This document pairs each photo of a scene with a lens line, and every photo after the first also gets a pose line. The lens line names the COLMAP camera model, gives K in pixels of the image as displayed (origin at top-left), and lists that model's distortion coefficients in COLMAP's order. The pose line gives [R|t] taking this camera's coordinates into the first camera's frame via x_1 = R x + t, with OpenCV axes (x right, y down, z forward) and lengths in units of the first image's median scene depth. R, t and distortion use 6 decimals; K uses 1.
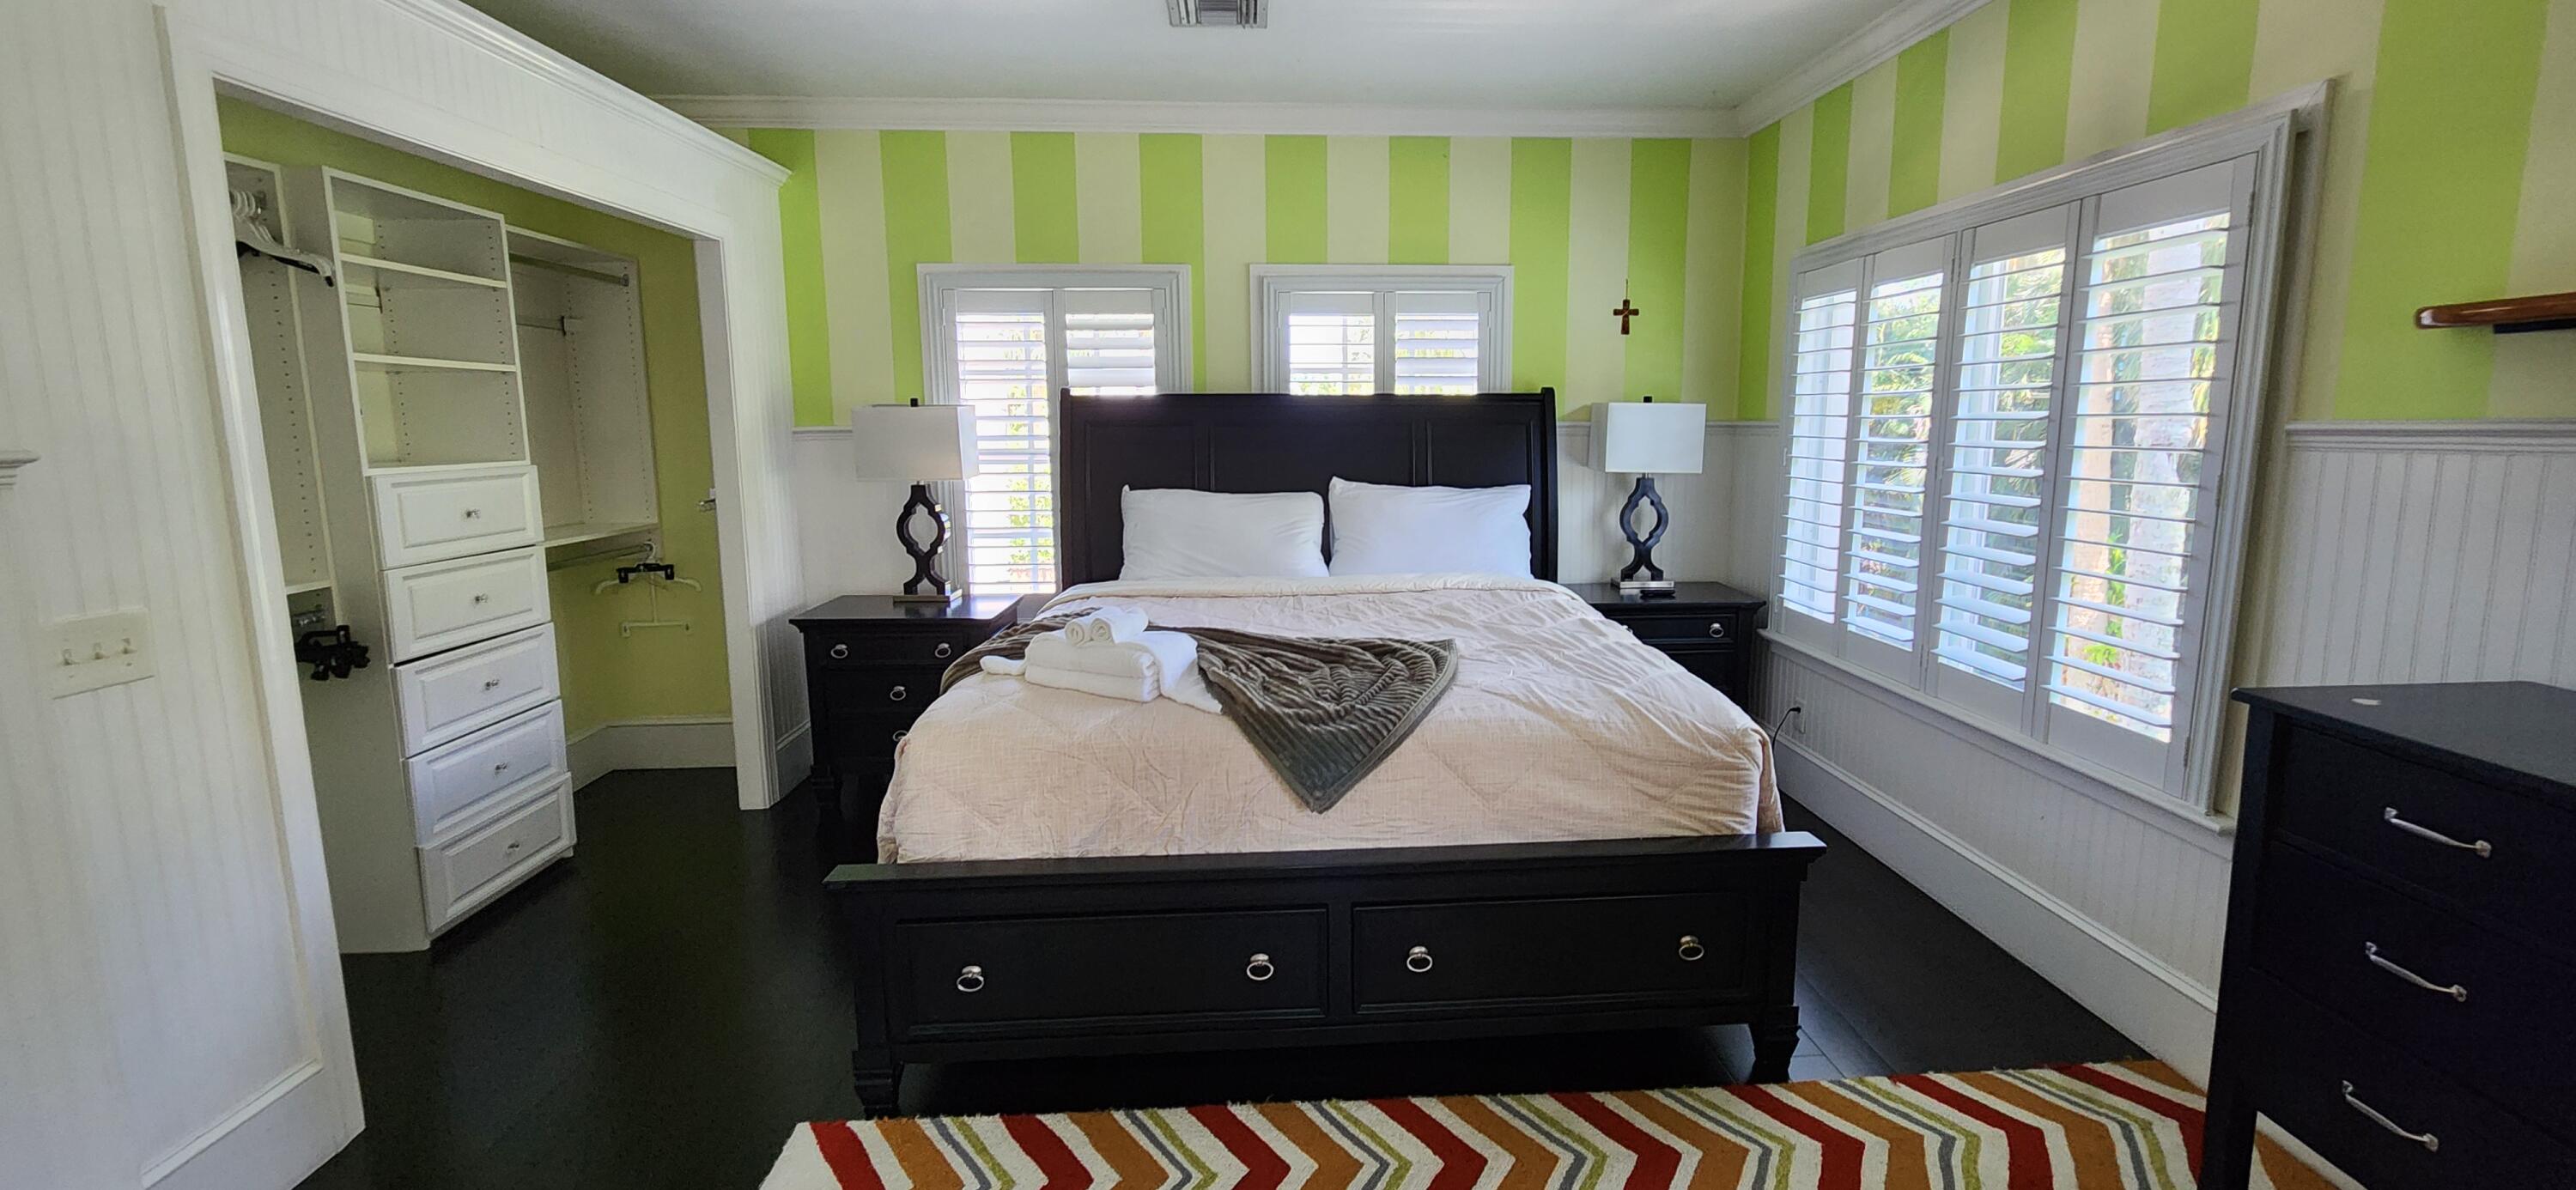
lens RADIAL K [[1049.6, 0, 1292.7], [0, 1049.6, 589.6], [0, 0, 1]] dist [-0.002382, 0.000154]
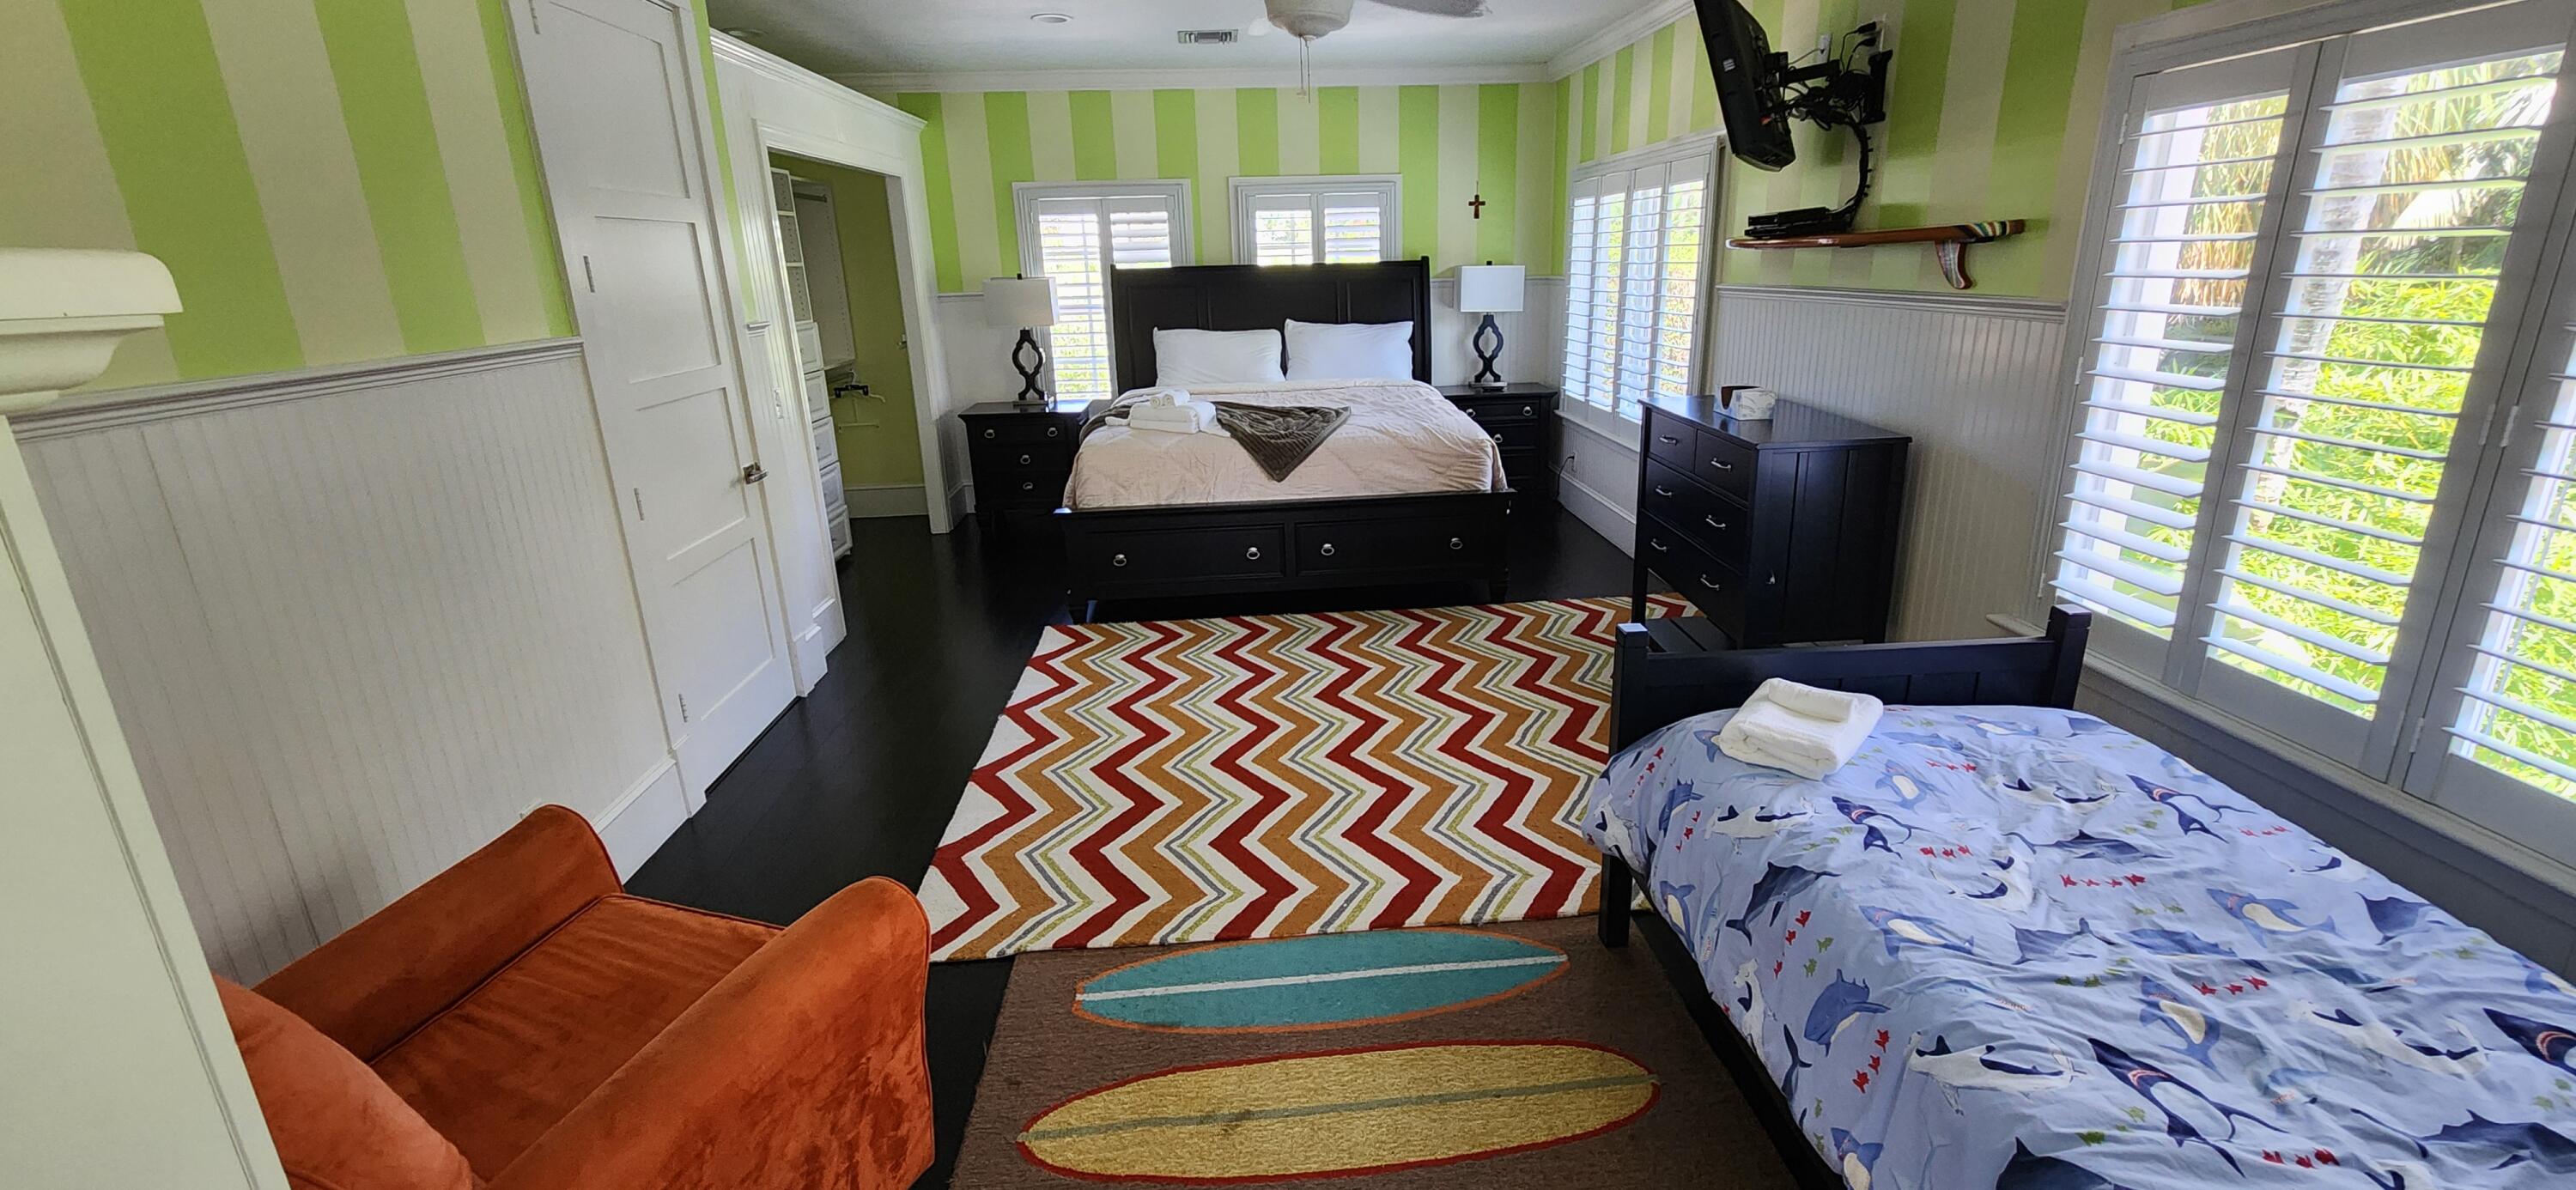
lens RADIAL K [[1049.6, 0, 1298.0], [0, 1049.6, 578.5], [0, 0, 1]] dist [-0.002382, 0.000154]
pose [[0.999135, -0.029372, 0.029446, -0.002248], [0.025090, 0.990323, 0.136498, 0.064244], [-0.033170, -0.135641, 0.990203, -0.615251]]
